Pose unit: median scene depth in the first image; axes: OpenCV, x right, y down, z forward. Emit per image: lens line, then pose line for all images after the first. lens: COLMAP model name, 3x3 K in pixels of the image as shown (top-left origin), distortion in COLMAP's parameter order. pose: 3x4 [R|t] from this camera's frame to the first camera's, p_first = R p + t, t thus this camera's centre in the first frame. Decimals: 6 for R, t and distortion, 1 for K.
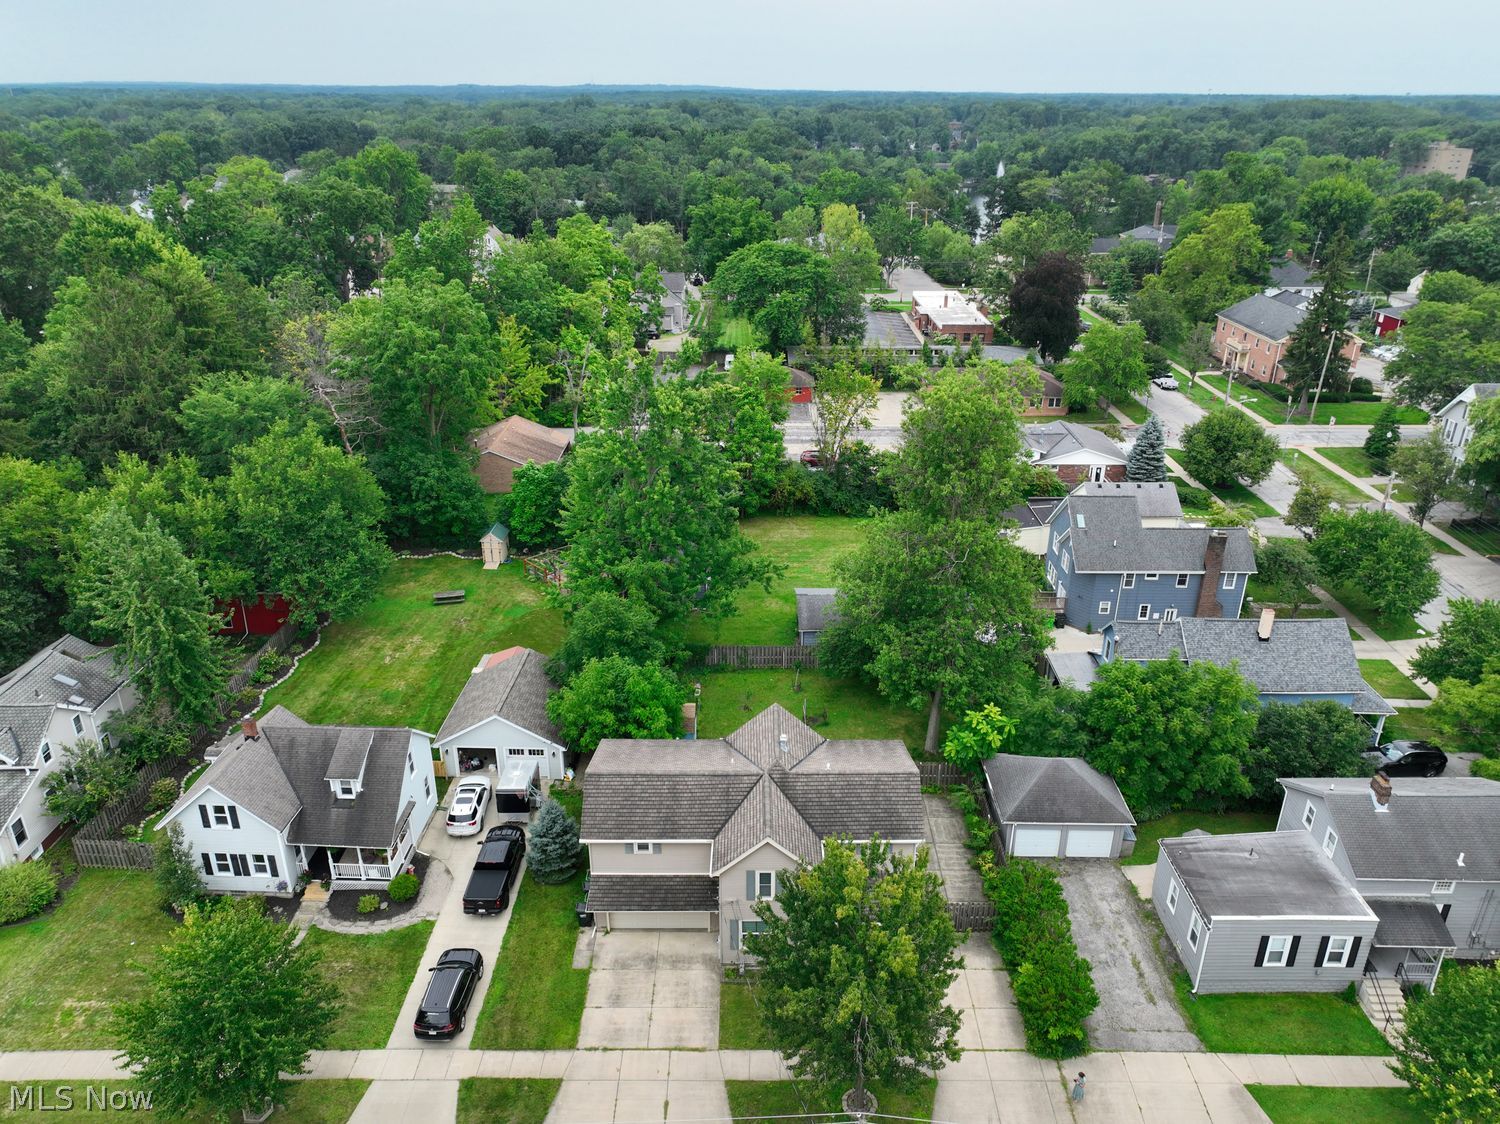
lens RADIAL K [[1052.2, 0, 752.0], [0, 1052.2, 565.8], [0, 0, 1]] dist [0.004476, 0.005020]
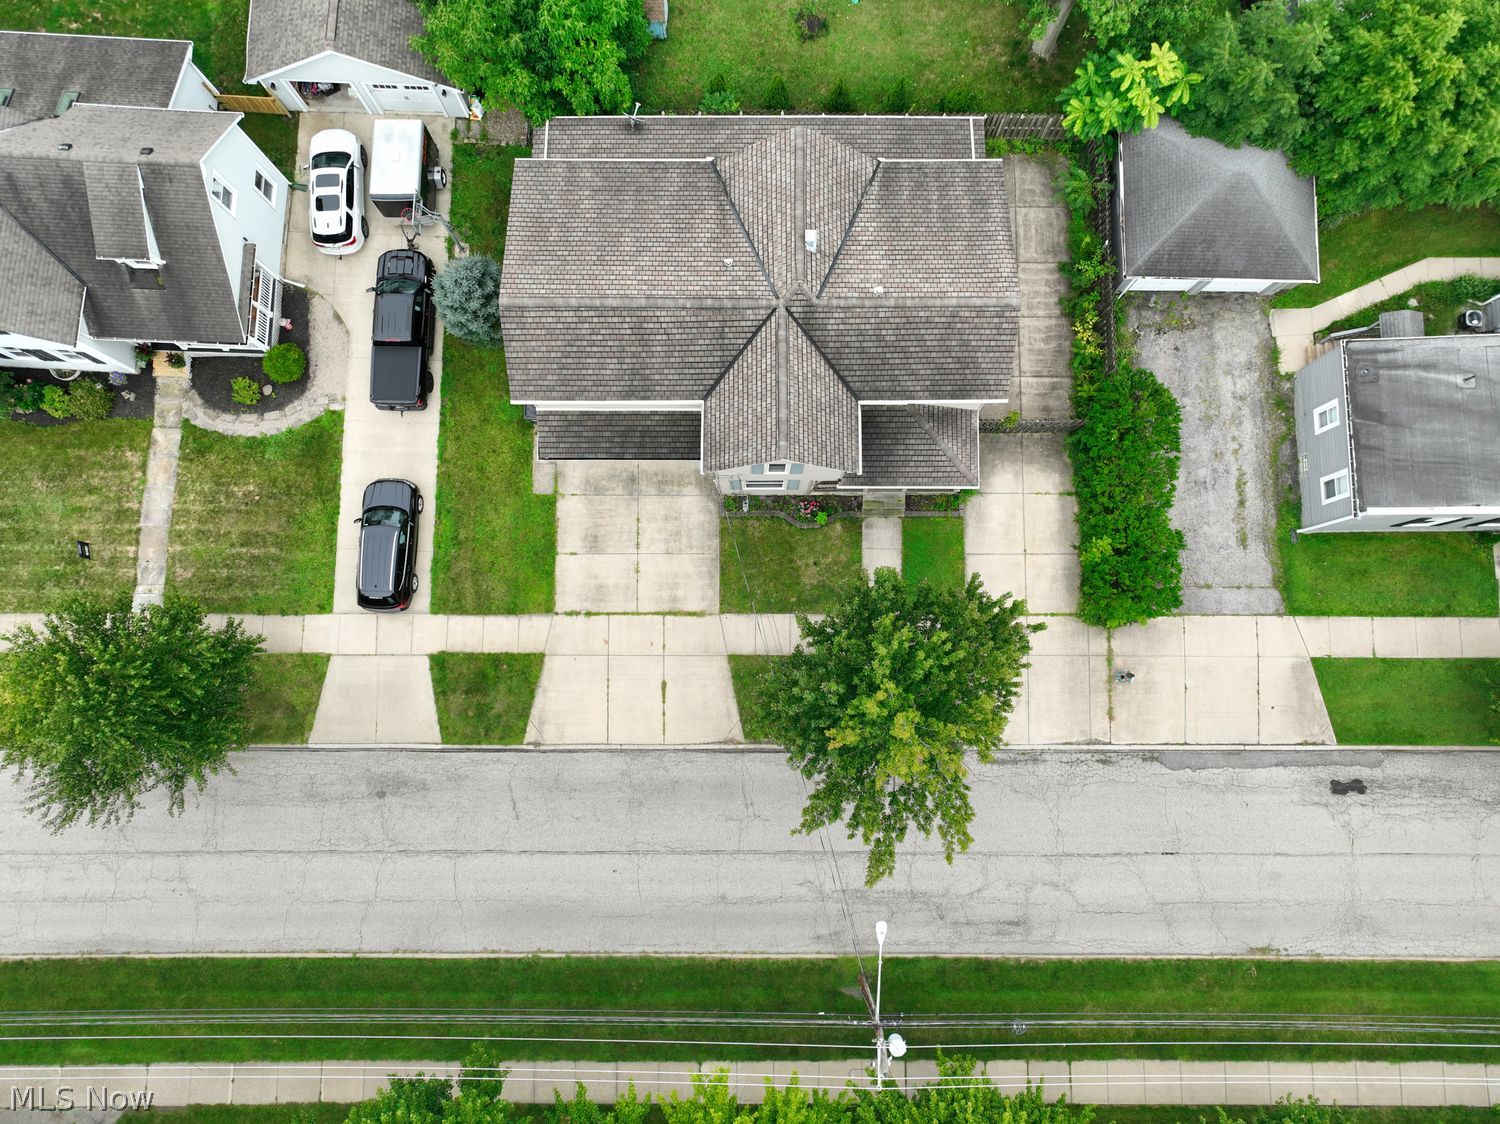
lens RADIAL K [[1052.2, 0, 753.8], [0, 1052.2, 563.5], [0, 0, 1]] dist [0.004476, 0.005020]
pose [[1.000000, -0.000087, 0.000969, -0.004289], [-0.000789, 0.510088, 0.860122, -0.280779], [-0.000569, -0.860122, 0.510087, 0.552019]]
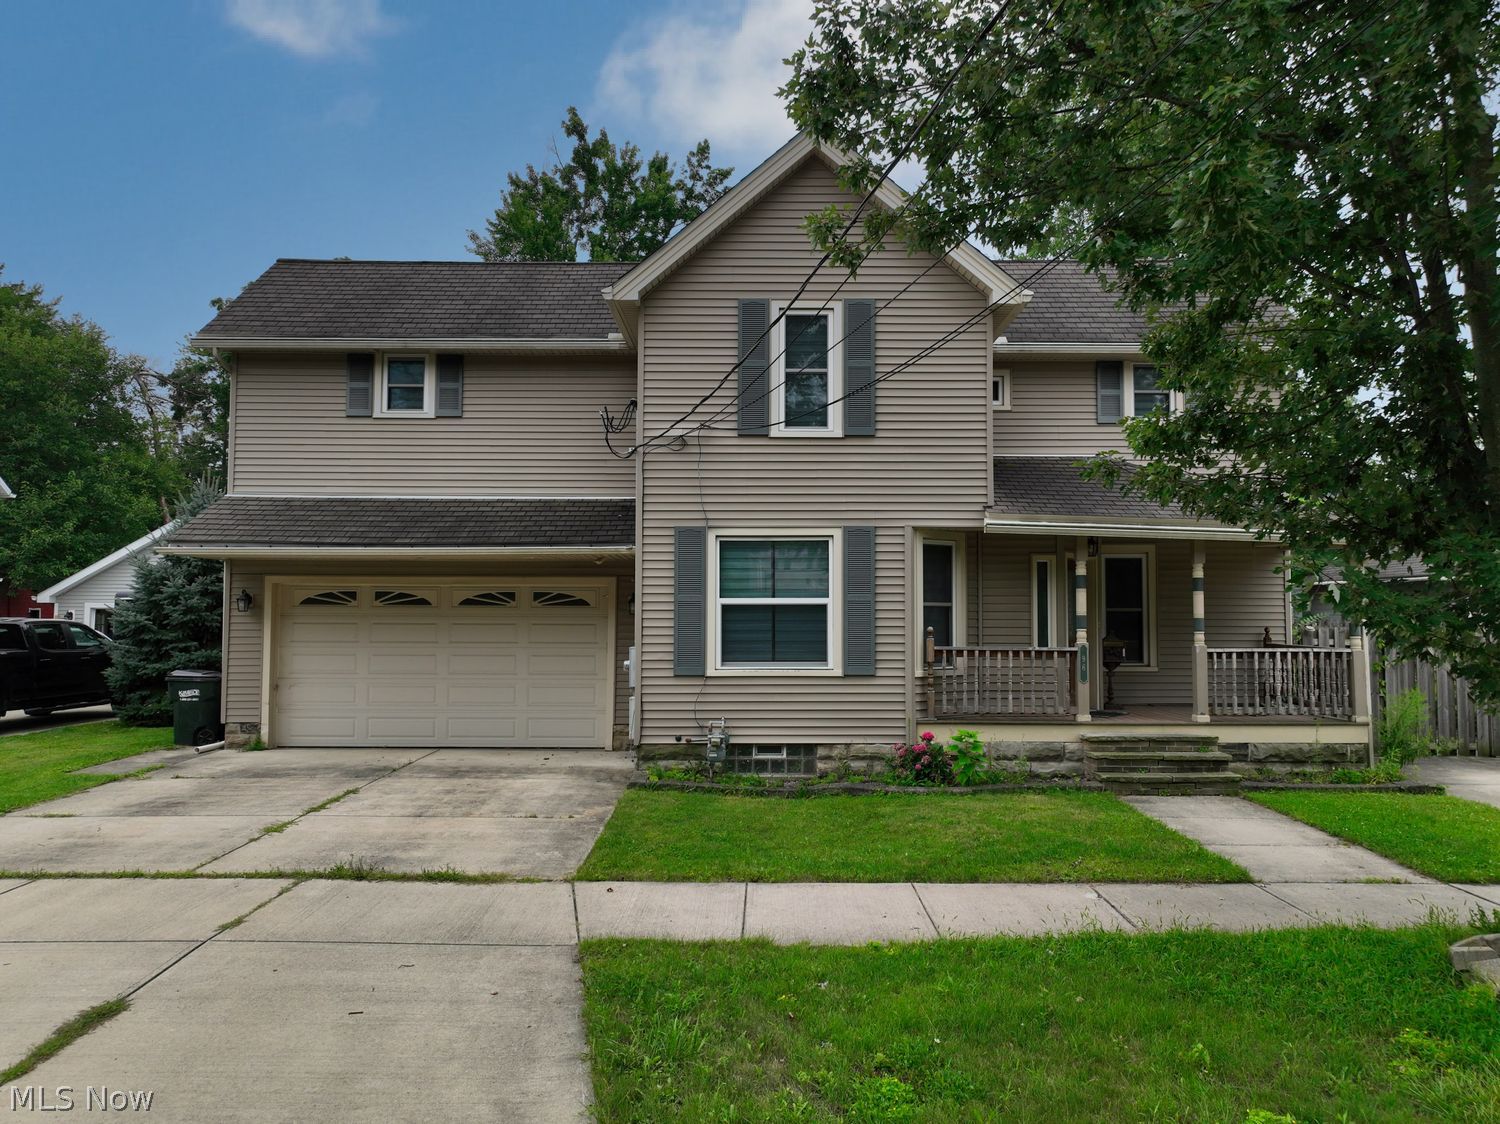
lens RADIAL K [[1052.2, 0, 749.1], [0, 1052.2, 563.6], [0, 0, 1]] dist [0.004476, 0.005020]
pose [[0.999994, 0.001159, -0.003233, -0.001164], [-0.002495, 0.892012, -0.452004, 0.456232], [0.002360, 0.452009, 0.892010, 0.754600]]
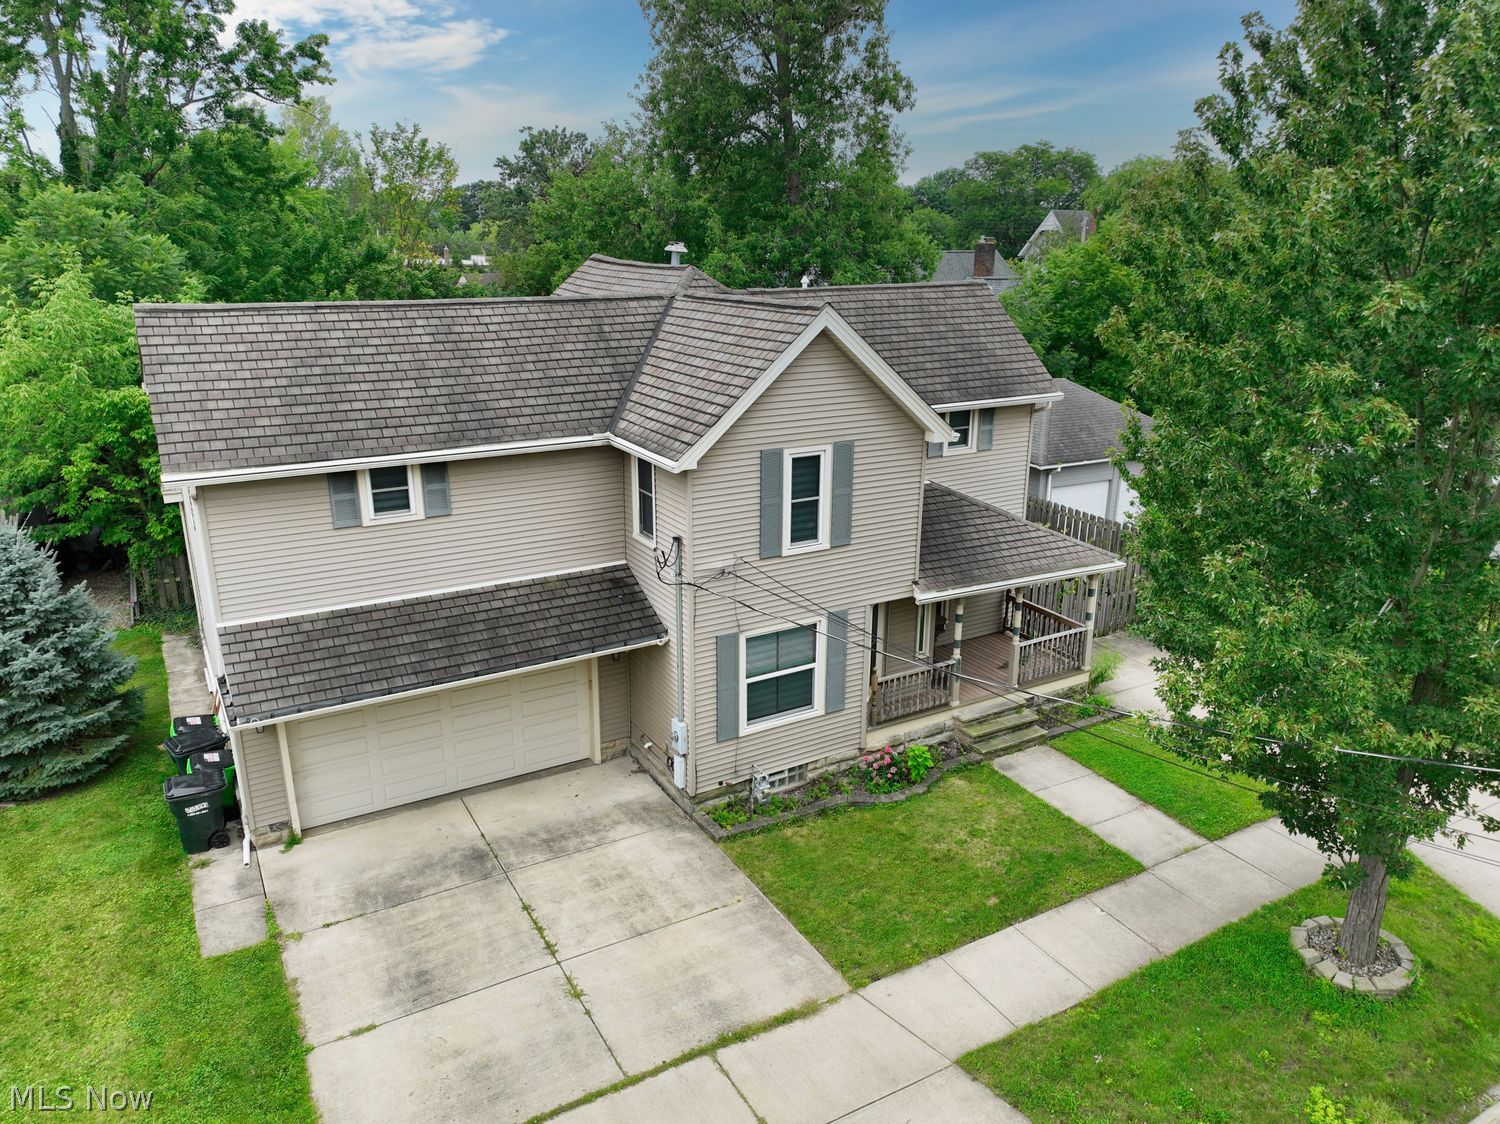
lens RADIAL K [[1052.2, 0, 750.8], [0, 1052.2, 562.8], [0, 0, 1]] dist [0.004476, 0.005020]
pose [[0.866857, -0.148759, 0.475847, -0.164317], [0.200987, 0.977725, -0.060485, 0.329854], [-0.456250, 0.148071, 0.877446, 0.686449]]
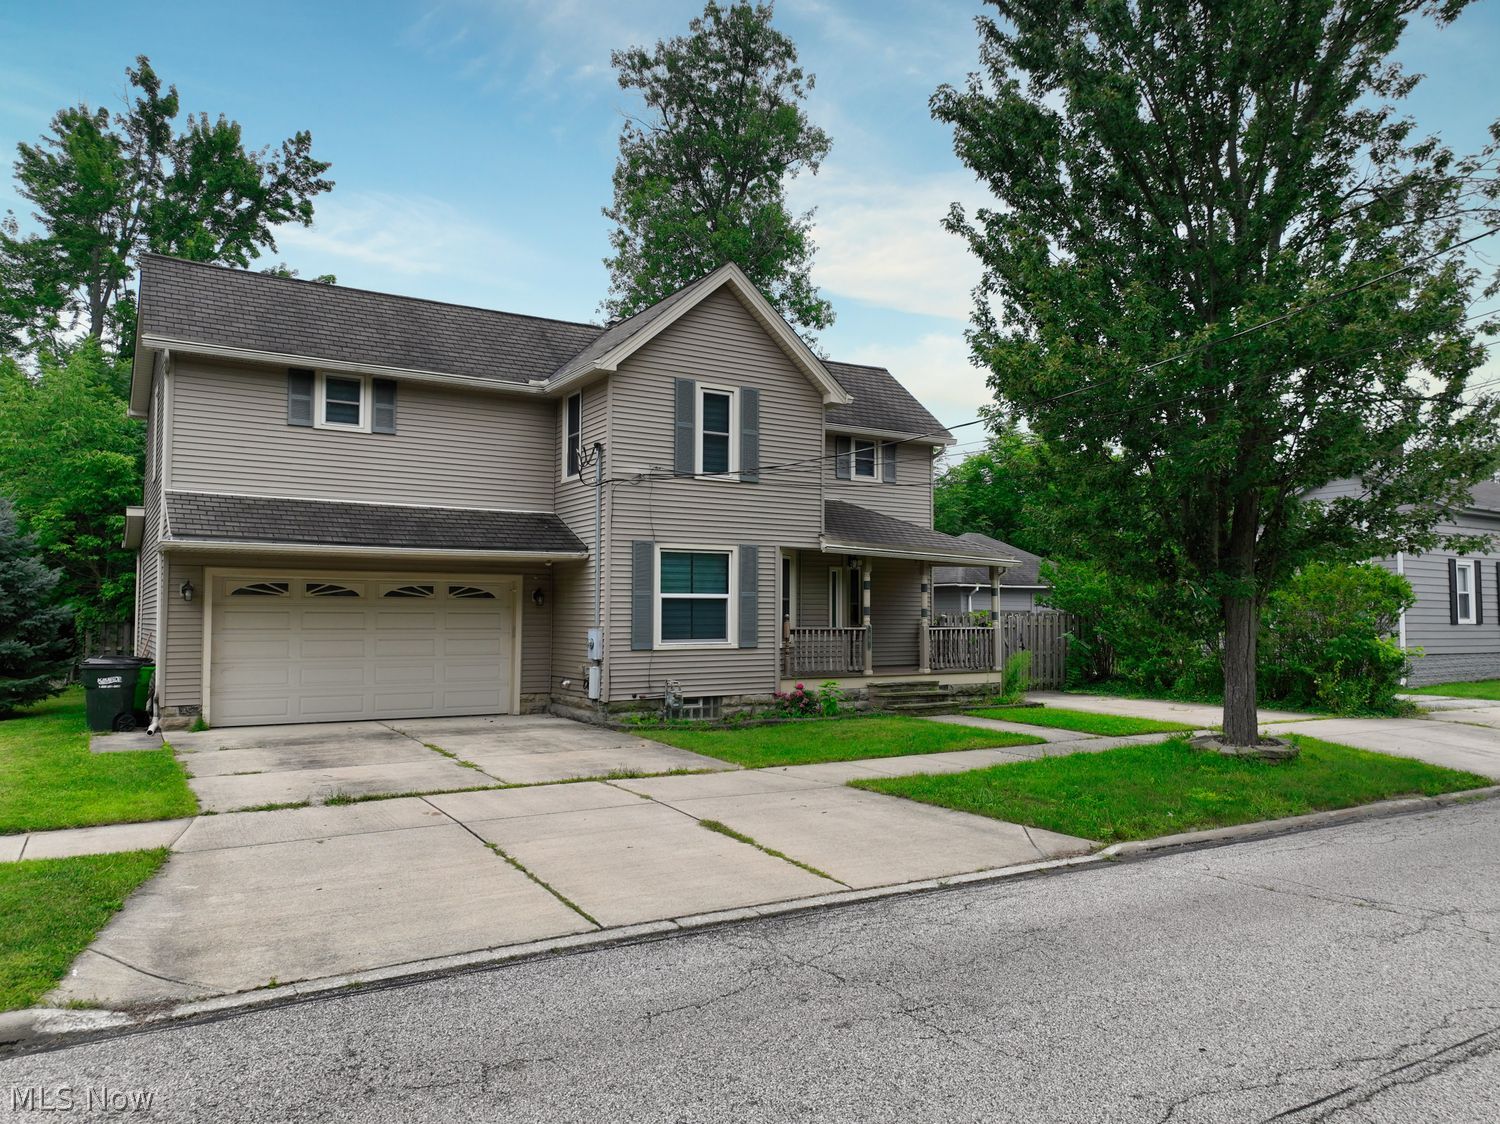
lens RADIAL K [[1052.2, 0, 751.1], [0, 1052.2, 563.6], [0, 0, 1]] dist [0.004476, 0.005020]
pose [[0.850759, 0.027022, 0.524861, -0.172236], [0.211729, 0.896425, -0.389348, 0.483469], [-0.481020, 0.442370, 0.756920, 0.699429]]
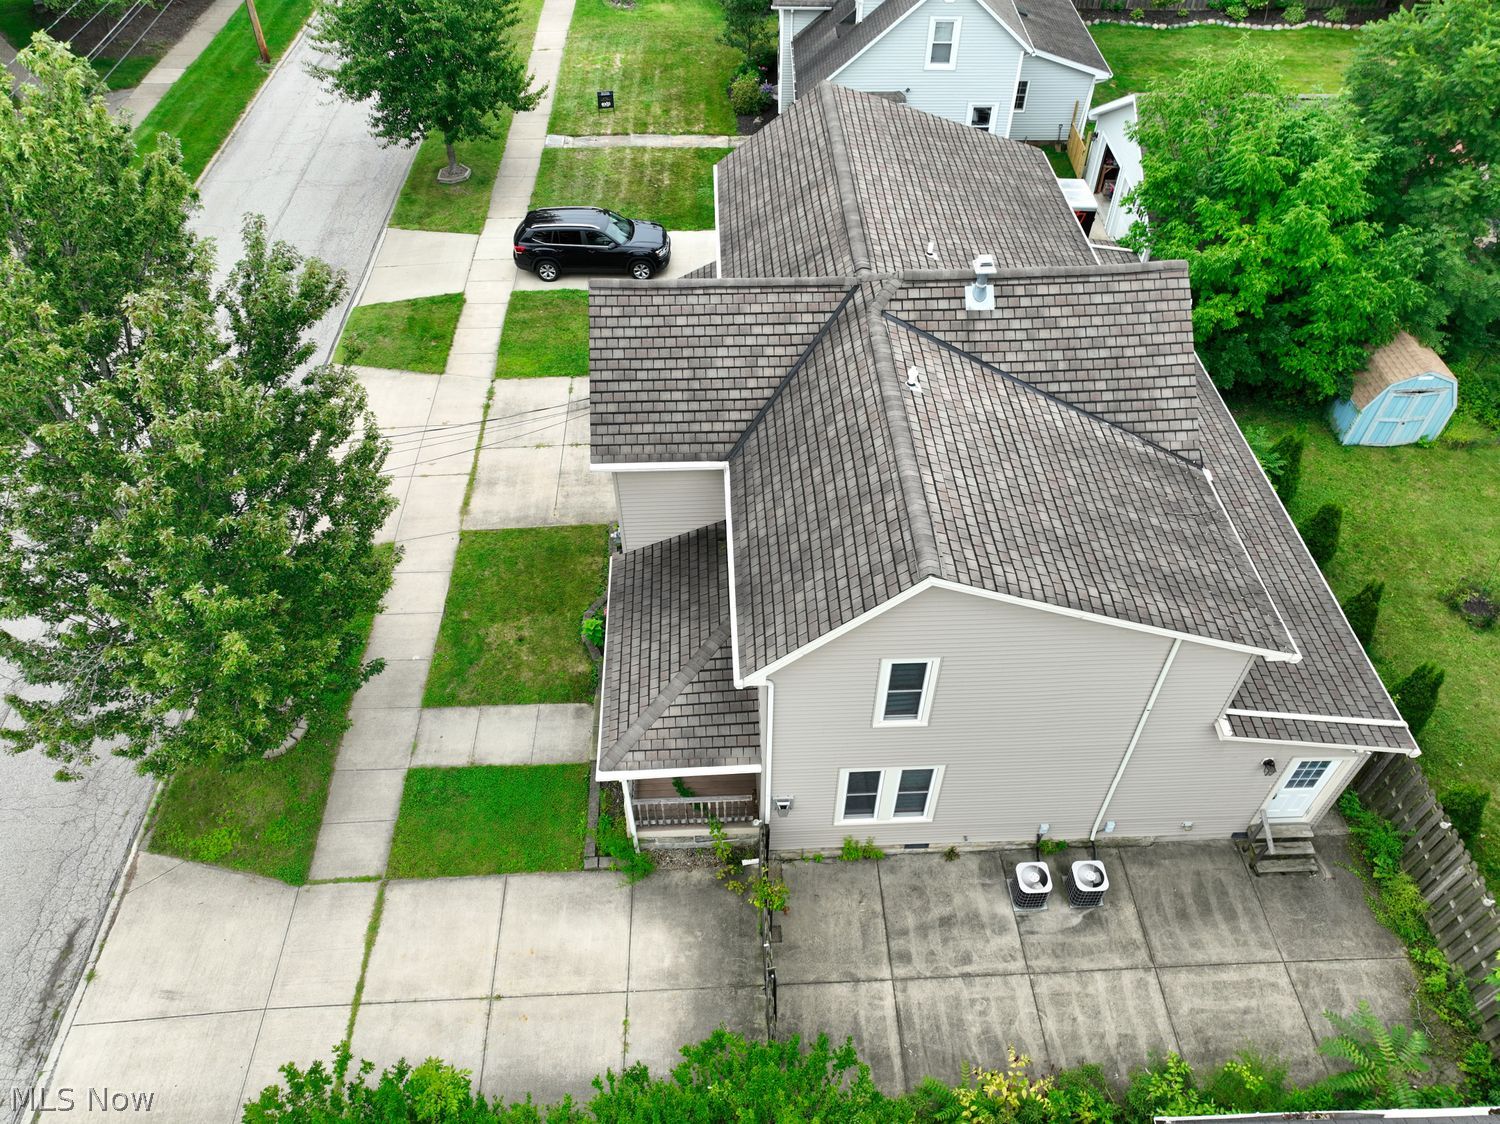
lens RADIAL K [[1052.2, 0, 747.6], [0, 1052.2, 565.5], [0, 0, 1]] dist [0.004476, 0.005020]
pose [[0.037121, 0.722652, -0.690214, 0.349172], [-0.409720, 0.640974, 0.649062, 0.038469], [0.911456, 0.258701, 0.319878, 0.893399]]
